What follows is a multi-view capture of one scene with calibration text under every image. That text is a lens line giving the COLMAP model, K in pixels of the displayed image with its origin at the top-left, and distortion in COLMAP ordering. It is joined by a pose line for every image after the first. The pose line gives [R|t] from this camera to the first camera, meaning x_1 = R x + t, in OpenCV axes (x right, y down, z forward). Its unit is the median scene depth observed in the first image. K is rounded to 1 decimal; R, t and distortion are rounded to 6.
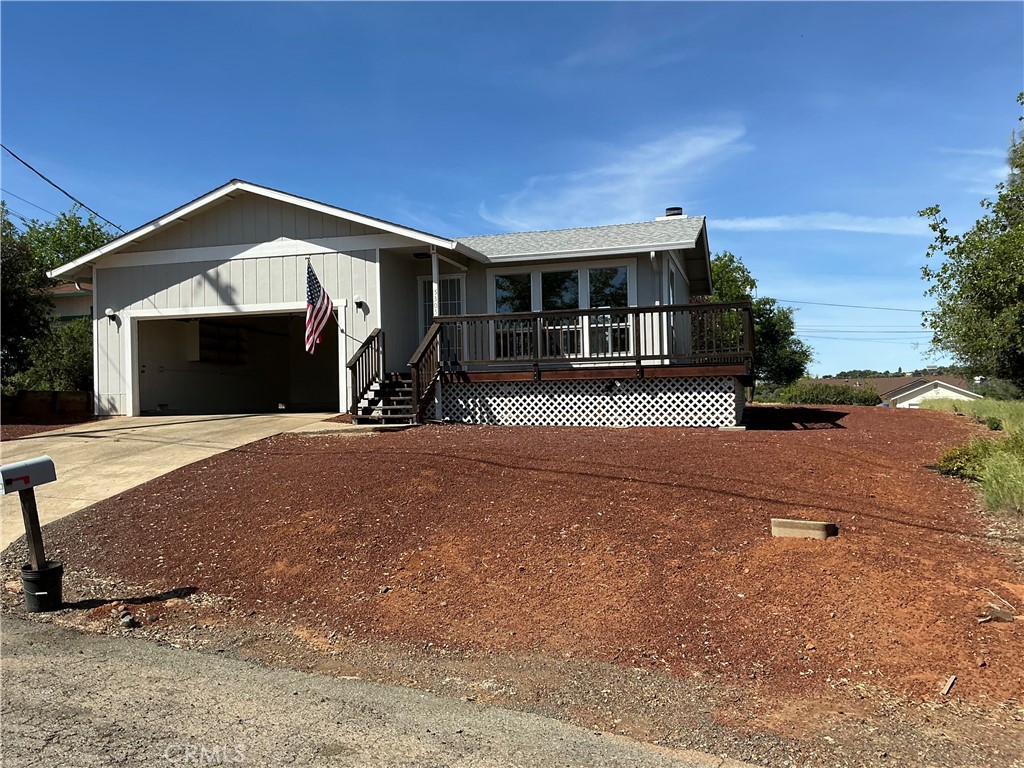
lens RADIAL K [[842.6, 0, 515.3], [0, 842.6, 392.1], [0, 0, 1]] dist [0.112732, -0.227536]
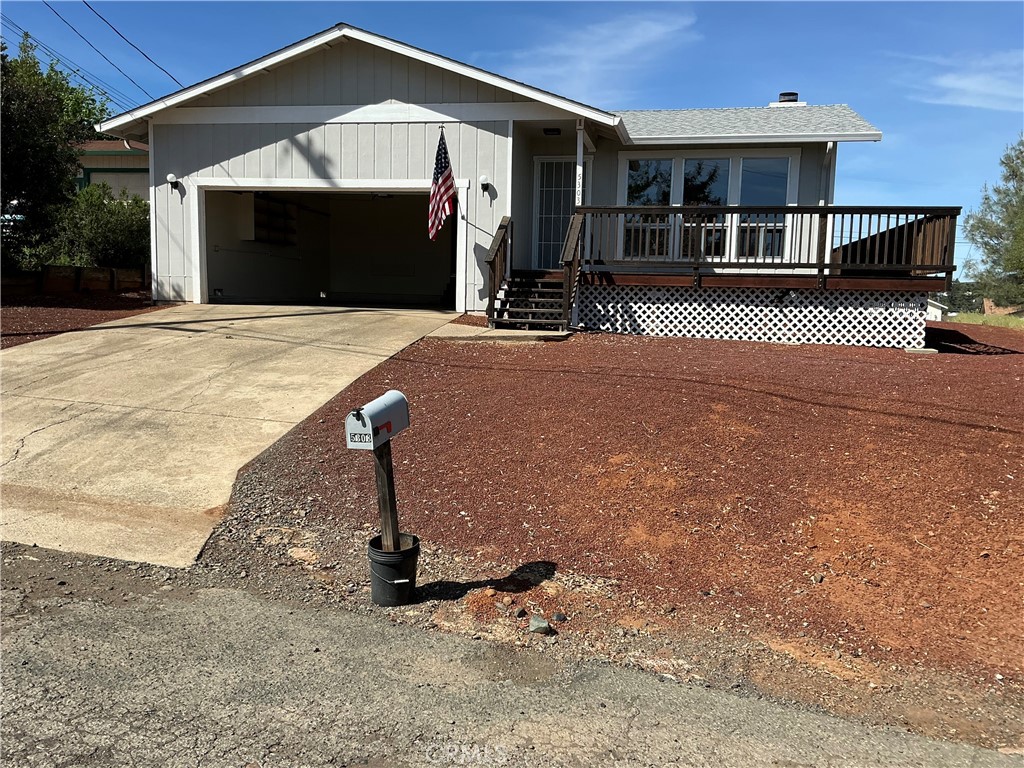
lens RADIAL K [[838.4, 0, 513.0], [0, 838.4, 385.0], [0, 0, 1]] dist [0.115558, -0.226220]
pose [[0.995832, 0.036106, 0.083759, -0.228321], [-0.045949, 0.991861, 0.118743, -0.007420], [-0.078790, -0.122097, 0.989386, 0.133493]]
